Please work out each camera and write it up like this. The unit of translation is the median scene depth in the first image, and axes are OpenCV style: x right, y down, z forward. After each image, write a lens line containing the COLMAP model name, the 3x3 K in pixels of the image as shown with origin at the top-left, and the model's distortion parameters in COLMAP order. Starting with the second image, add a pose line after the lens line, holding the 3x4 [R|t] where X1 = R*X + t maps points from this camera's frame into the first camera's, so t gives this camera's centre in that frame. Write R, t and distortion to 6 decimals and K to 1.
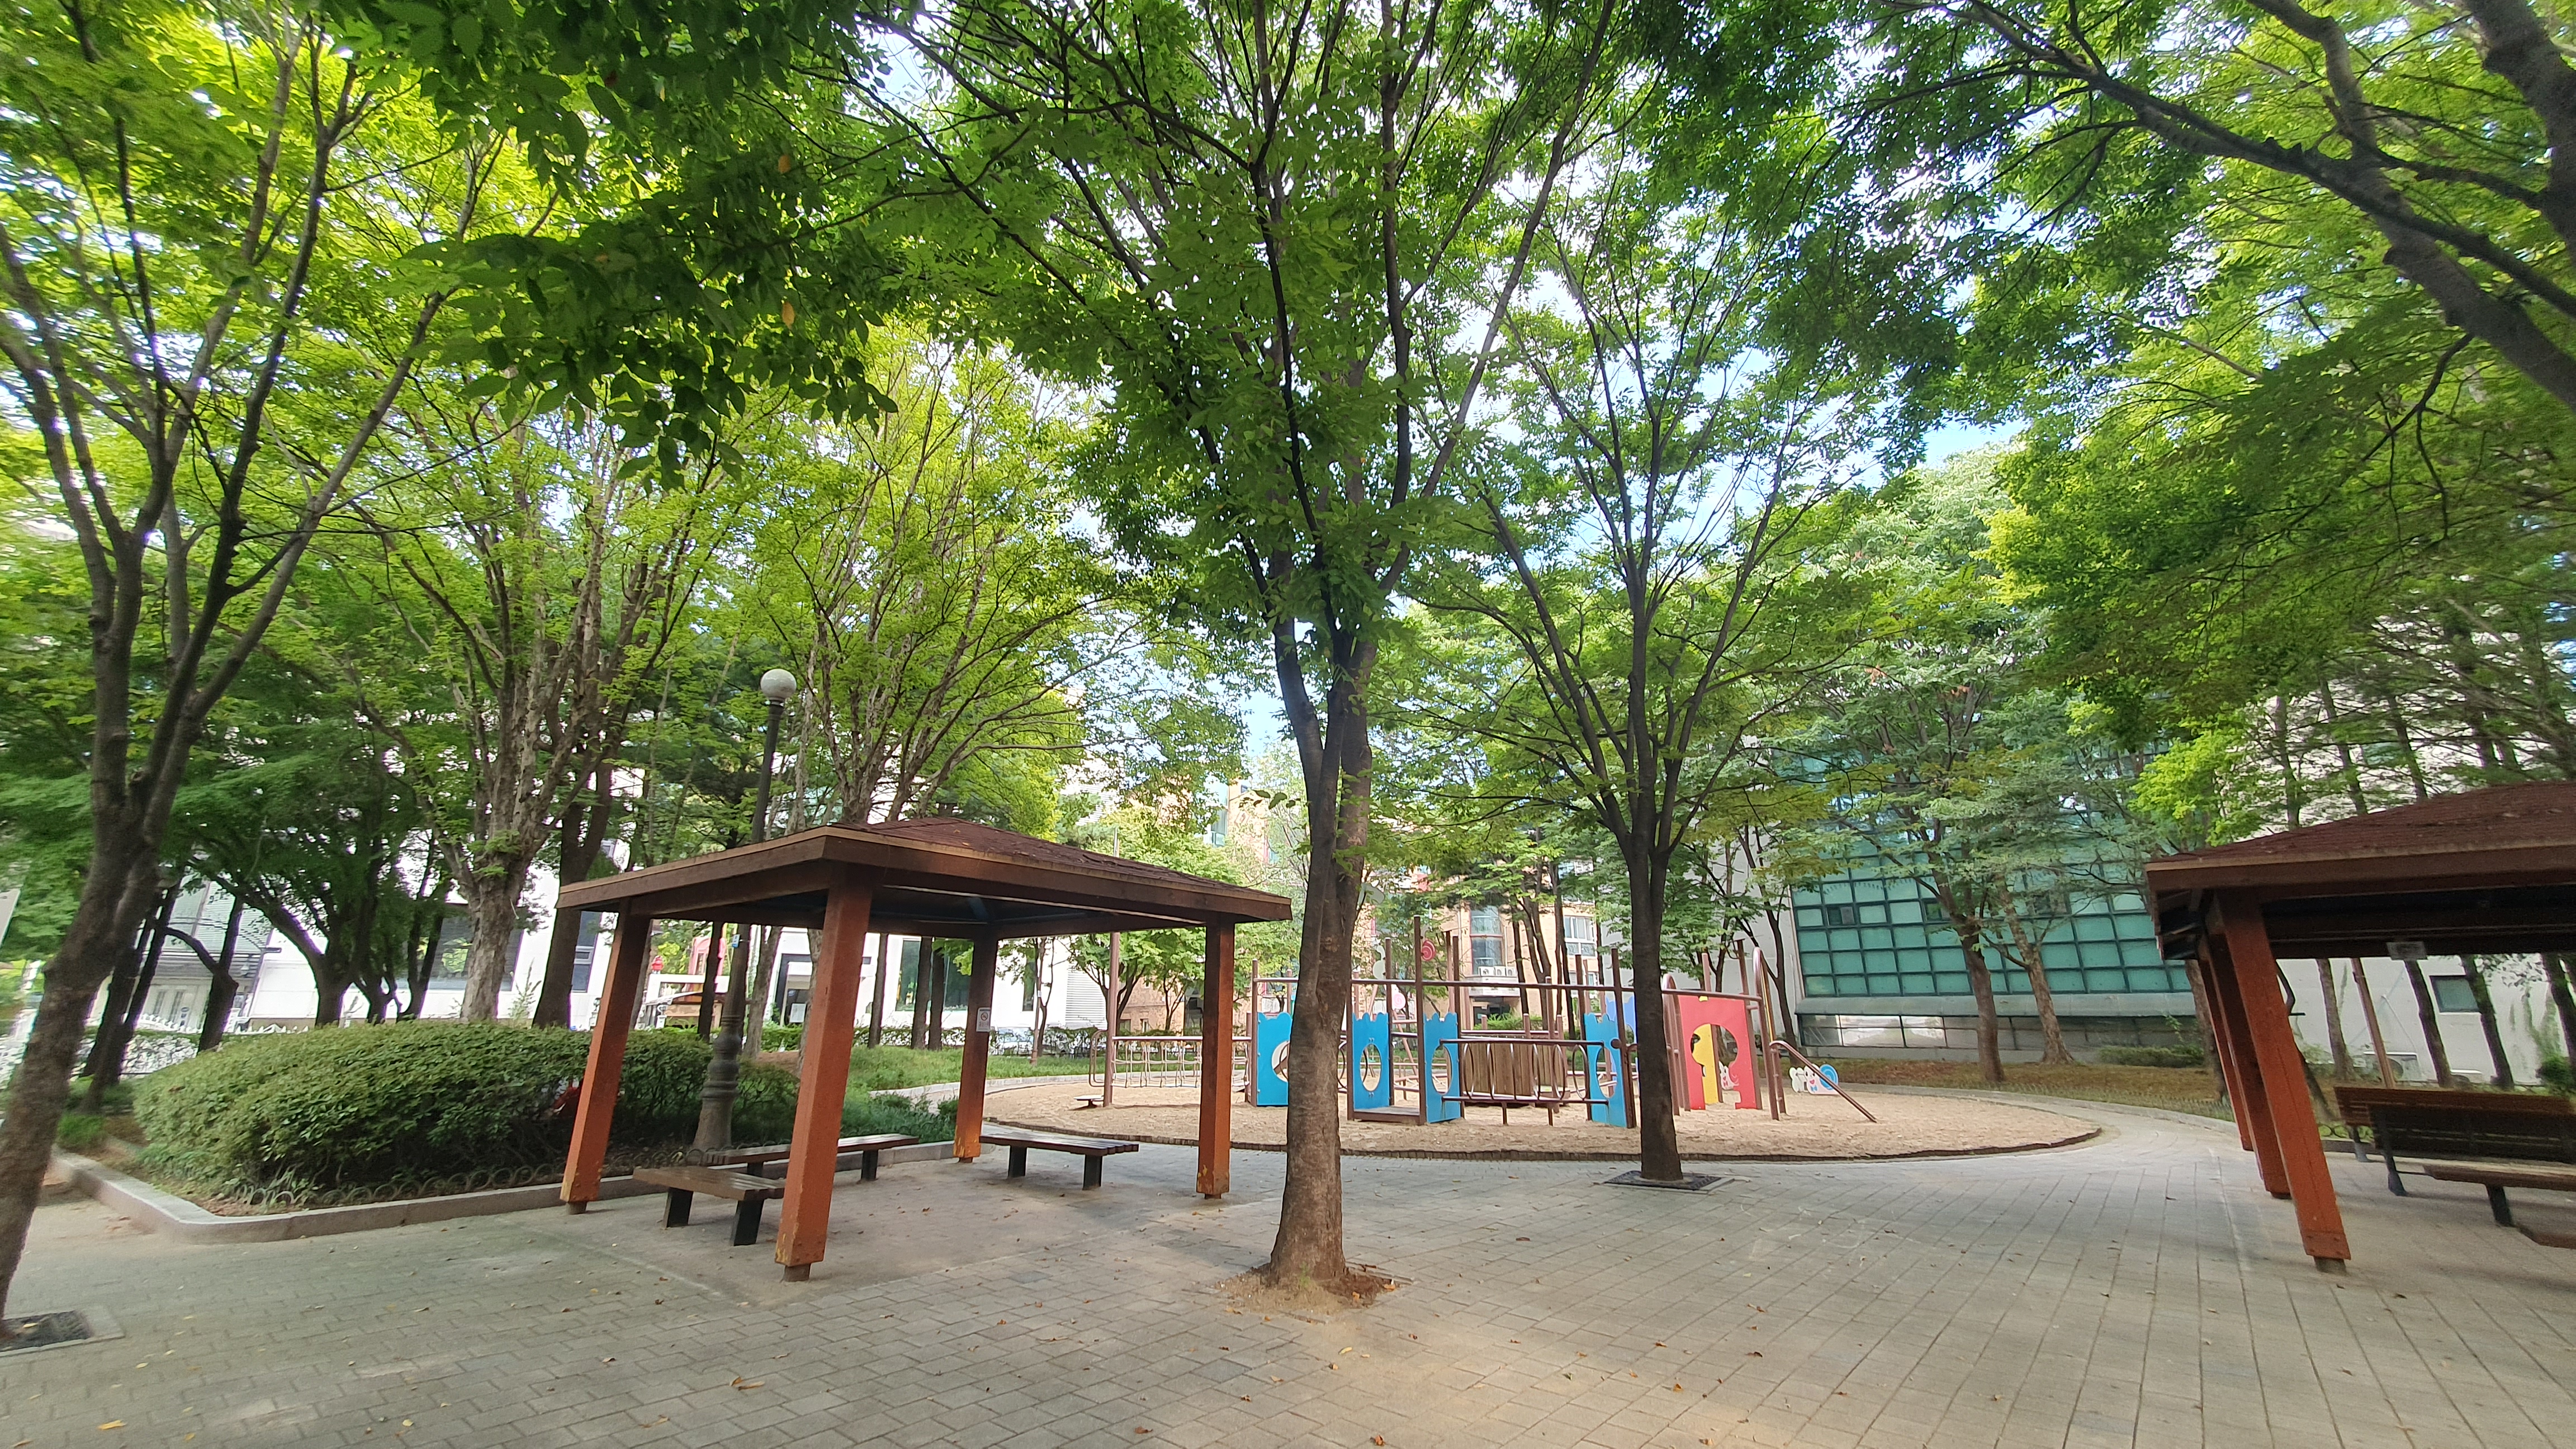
lens RADIAL K [[1014.4, 0, 1289.8], [0, 1014.4, 728.6], [0, 0, 1]] dist [-0.001567, -0.000219]
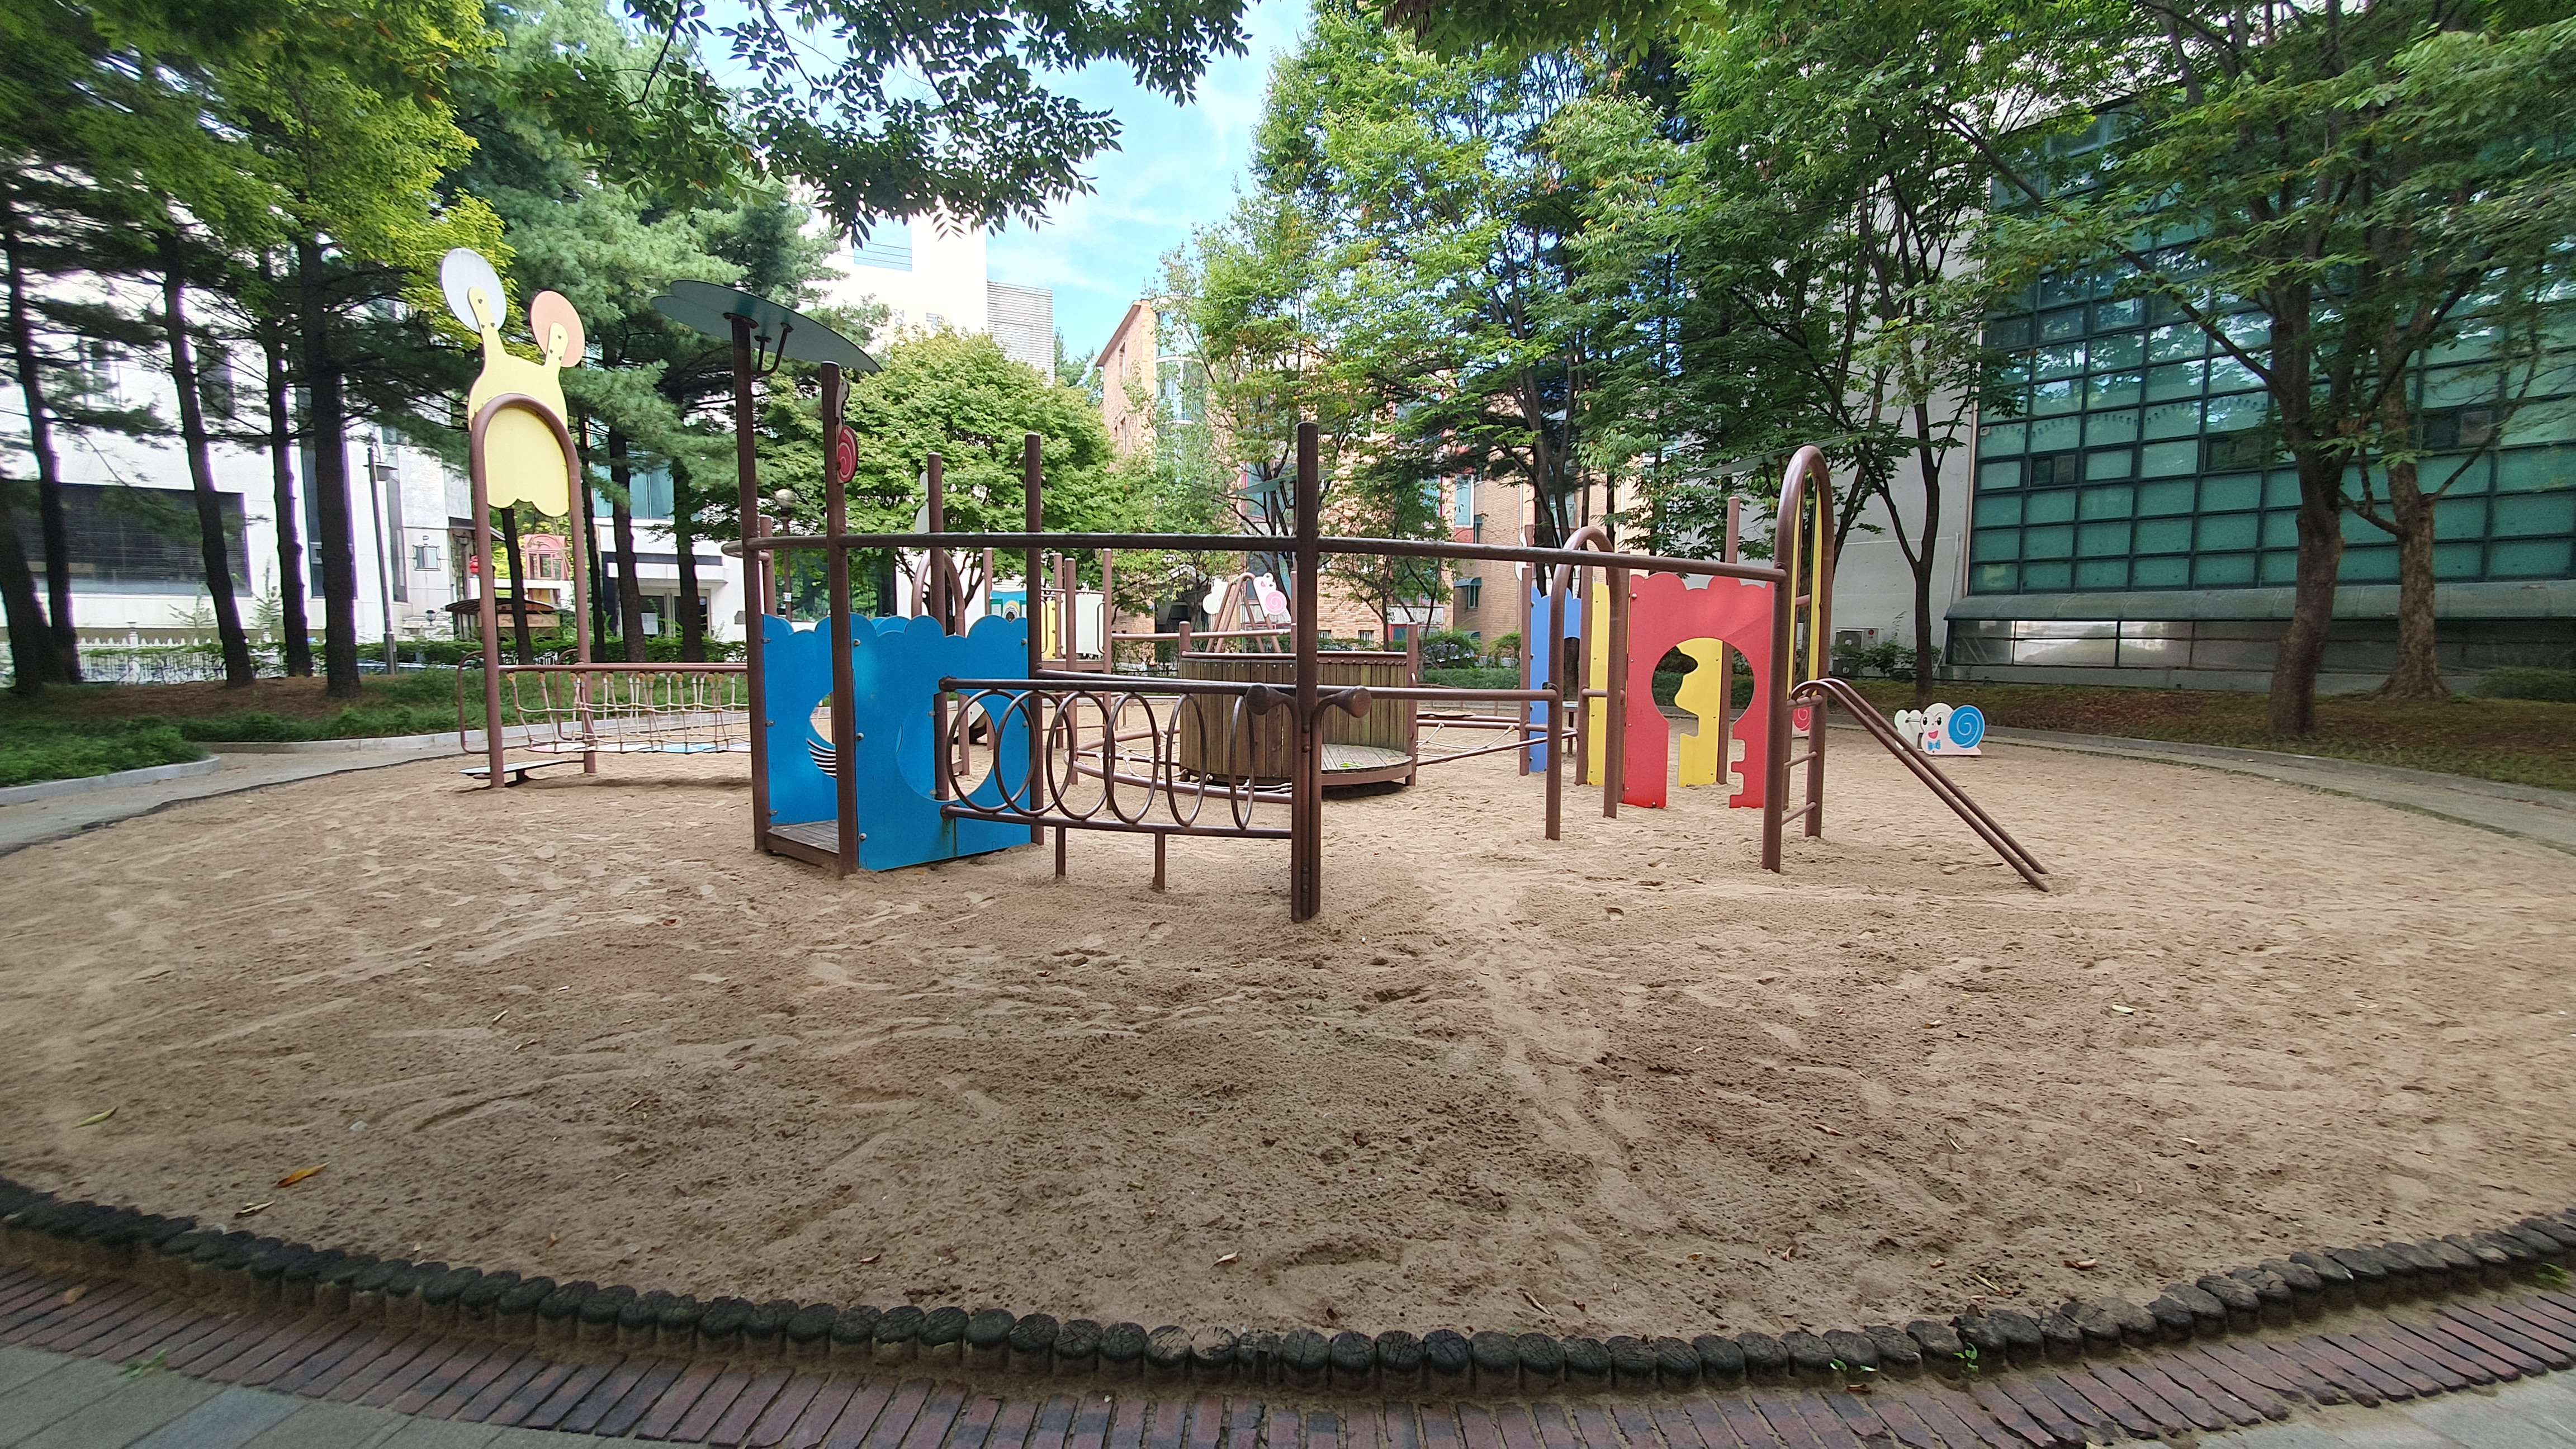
lens RADIAL K [[1014.4, 0, 1290.9], [0, 1014.4, 721.5], [0, 0, 1]] dist [-0.001567, -0.000219]
pose [[0.990466, 0.008166, -0.137516, 0.159678], [0.041995, 0.932831, 0.357859, 0.085574], [0.131202, -0.360222, 0.923594, 0.295379]]
